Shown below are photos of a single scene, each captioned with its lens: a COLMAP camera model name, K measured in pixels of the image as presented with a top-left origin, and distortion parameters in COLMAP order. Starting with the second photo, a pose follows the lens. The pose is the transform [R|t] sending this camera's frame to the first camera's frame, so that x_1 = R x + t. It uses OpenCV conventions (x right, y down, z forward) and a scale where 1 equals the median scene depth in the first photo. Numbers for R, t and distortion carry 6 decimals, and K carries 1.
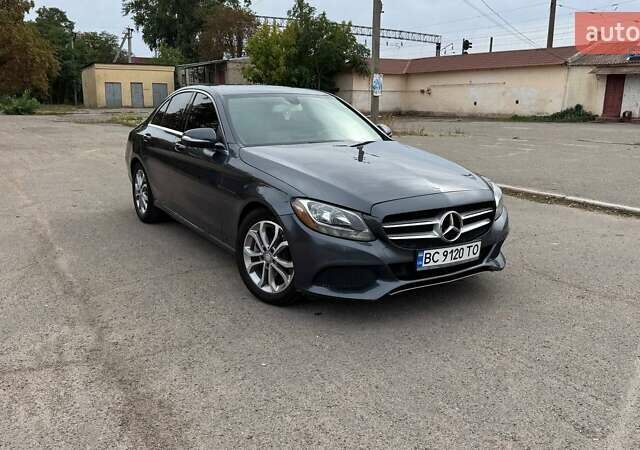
lens RADIAL K [[561.4, 0, 320.0], [0, 561.4, 225.0], [0, 0, 1]] dist [0.121663, -0.204425]
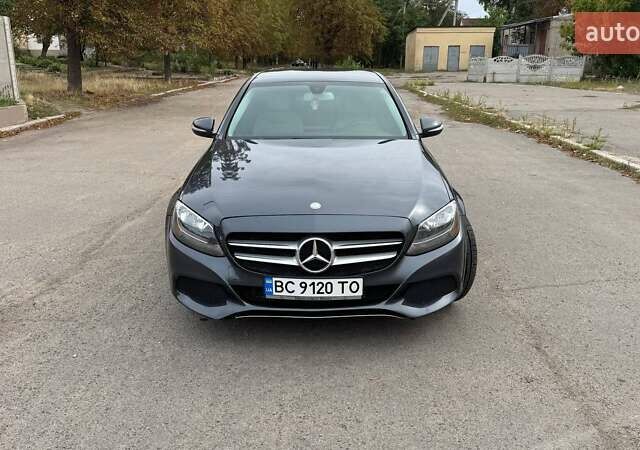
lens RADIAL K [[561.4, 0, 320.0], [0, 561.4, 225.0], [0, 0, 1]] dist [0.121663, -0.204425]
pose [[0.842132, 0.147452, -0.518722, 0.514103], [-0.113482, 0.988809, 0.096844, -0.096230], [0.527196, -0.022690, 0.849441, 0.216294]]
